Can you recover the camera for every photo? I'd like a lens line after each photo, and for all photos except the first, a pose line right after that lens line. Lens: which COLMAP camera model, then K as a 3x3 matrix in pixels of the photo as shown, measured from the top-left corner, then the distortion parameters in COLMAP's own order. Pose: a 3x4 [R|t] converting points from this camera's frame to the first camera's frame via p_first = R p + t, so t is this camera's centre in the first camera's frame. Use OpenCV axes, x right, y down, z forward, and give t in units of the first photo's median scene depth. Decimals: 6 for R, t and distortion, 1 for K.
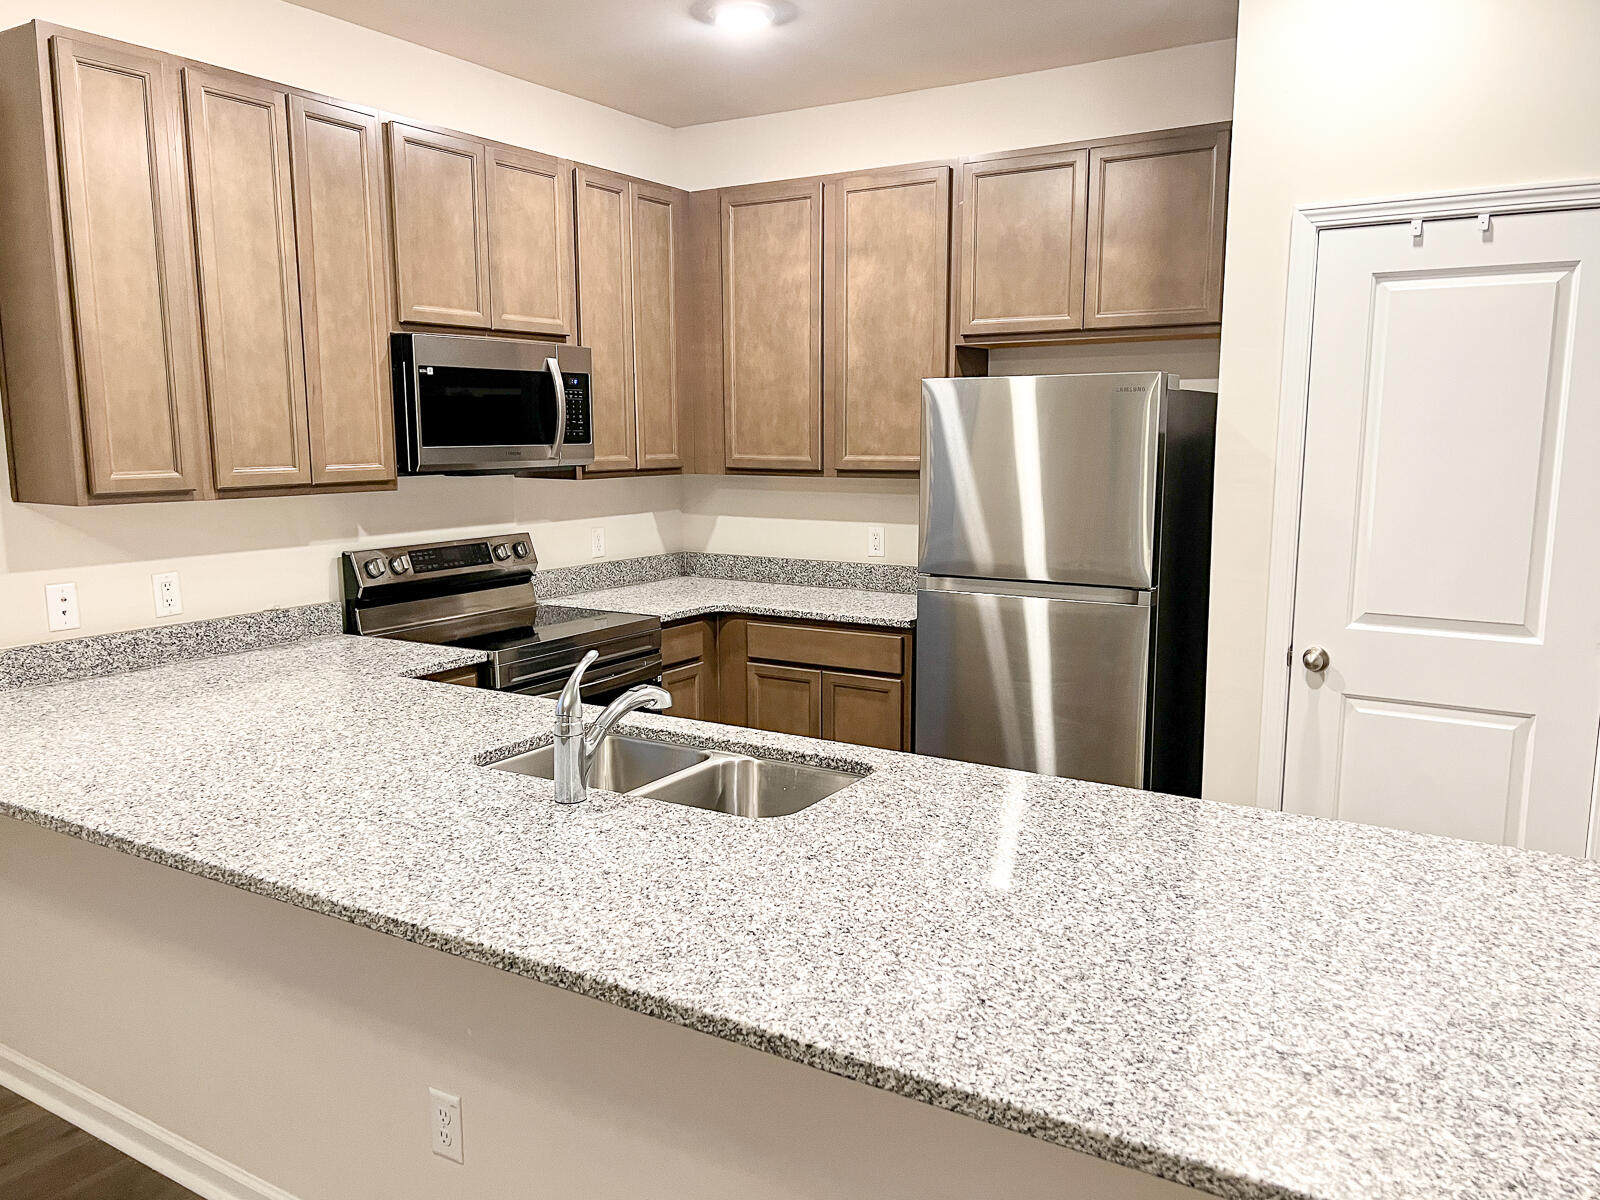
lens RADIAL K [[1212.6, 0, 801.2], [0, 1212.6, 613.3], [0, 0, 1]] dist [0.045990, -0.043543]
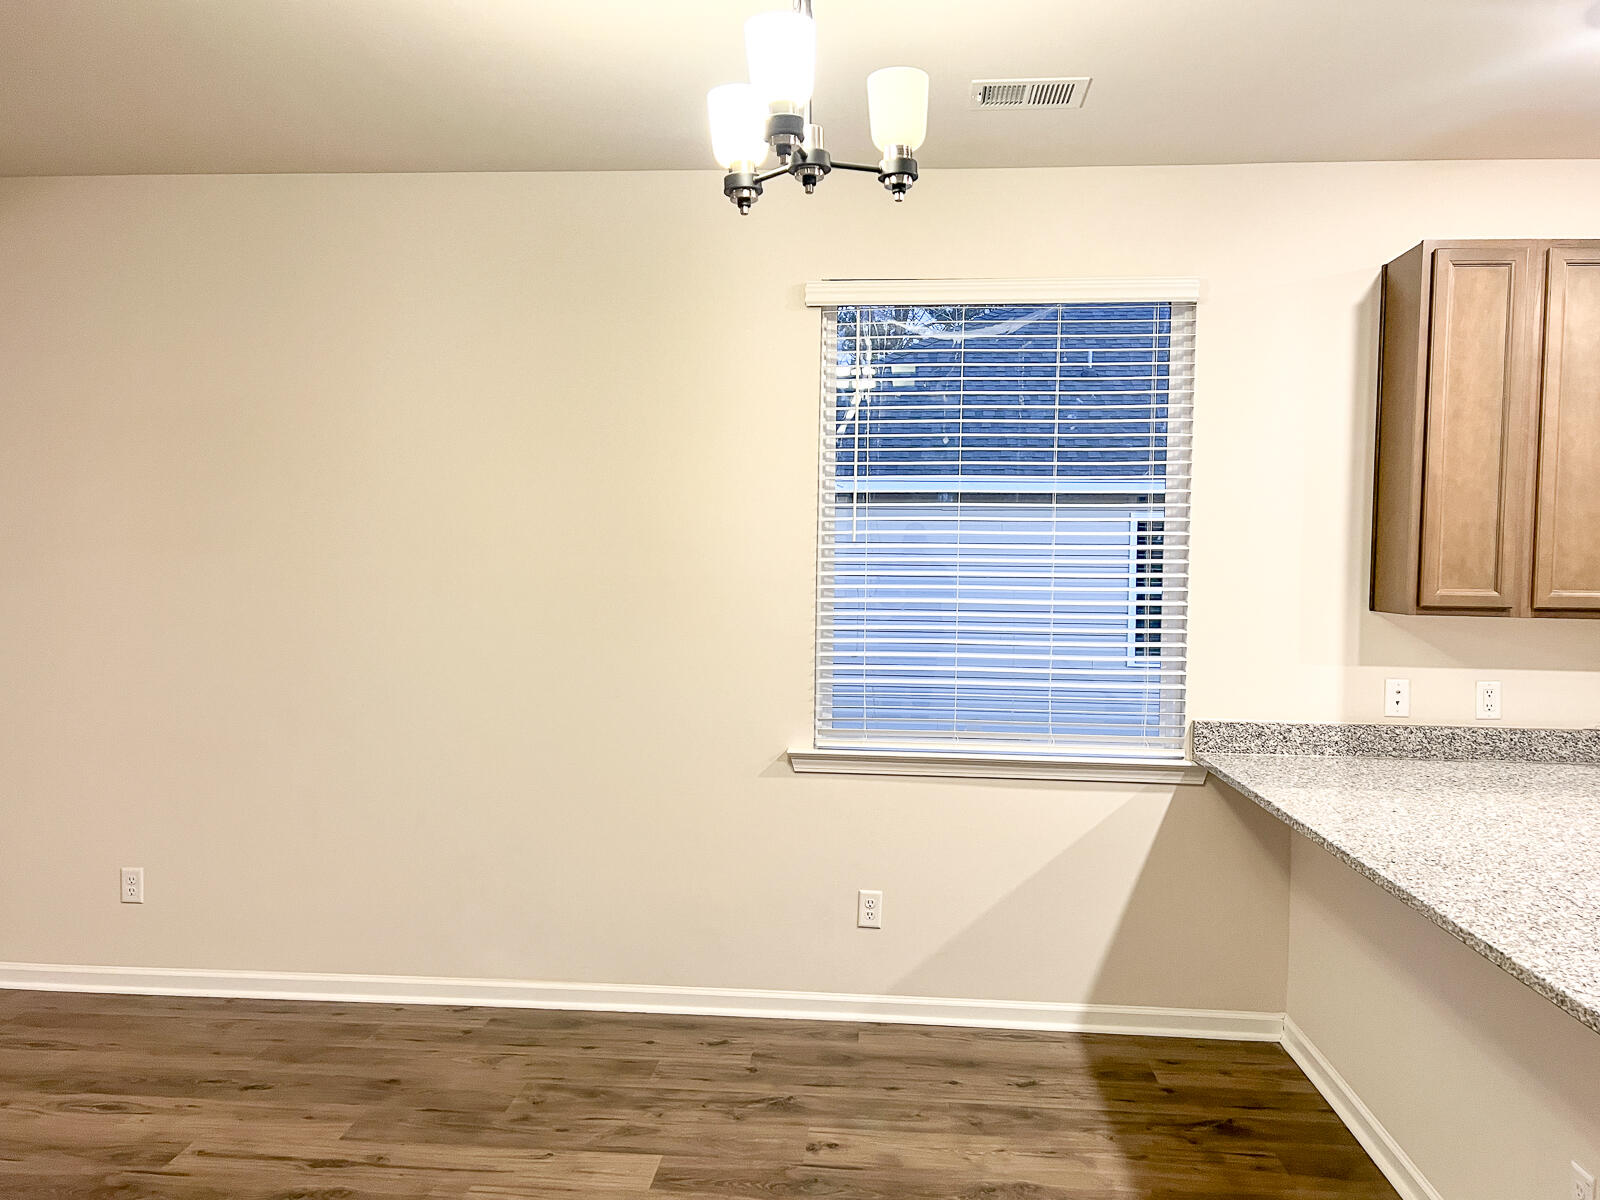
lens RADIAL K [[1212.6, 0, 807.9], [0, 1212.6, 605.6], [0, 0, 1]] dist [0.045990, -0.043543]
pose [[0.454333, 0.040670, -0.889903, 0.199958], [-0.153660, 0.987562, -0.033317, 0.032307], [0.877479, 0.151880, 0.454931, -0.083613]]
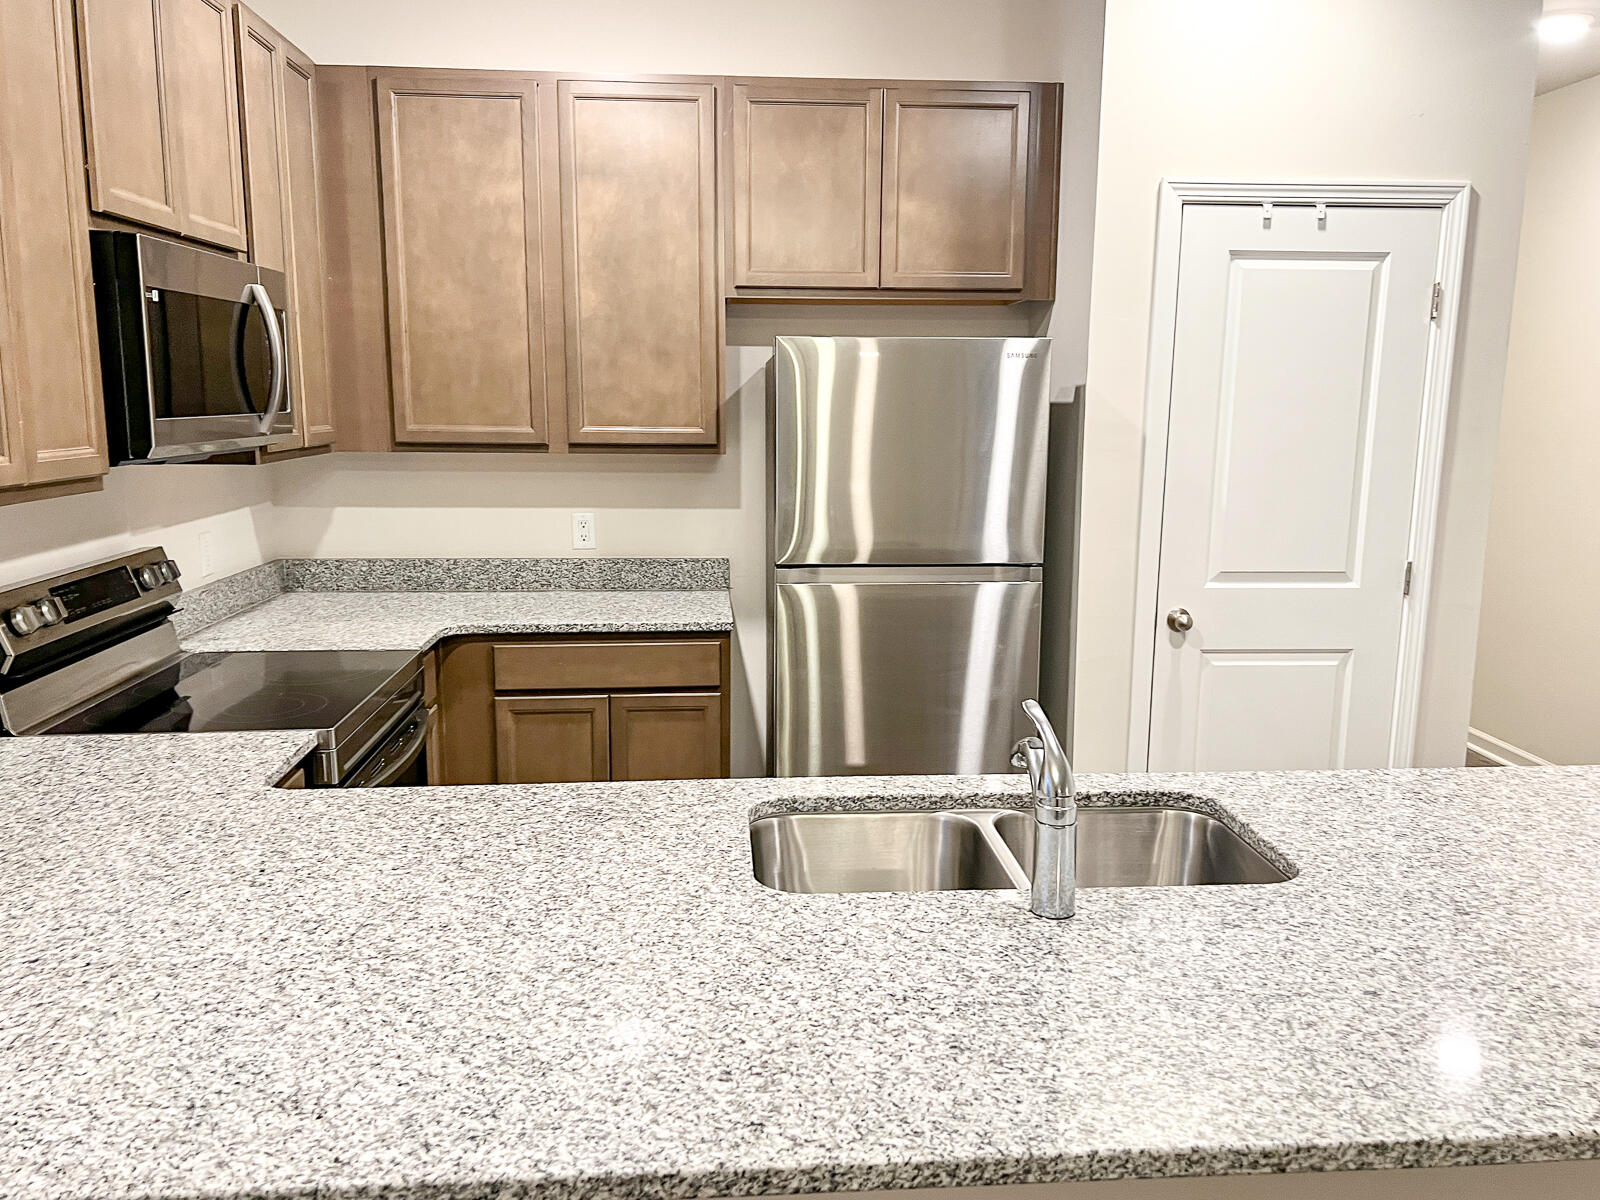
lens RADIAL K [[1285.7, 0, 804.2], [0, 1285.7, 585.1], [0, 0, 1]] dist [0.053539, -0.050882]
pose [[0.805922, -0.080461, 0.586529, -0.469433], [0.082461, 0.996320, 0.023370, -0.043034], [-0.586251, 0.029531, 0.809591, 0.295620]]
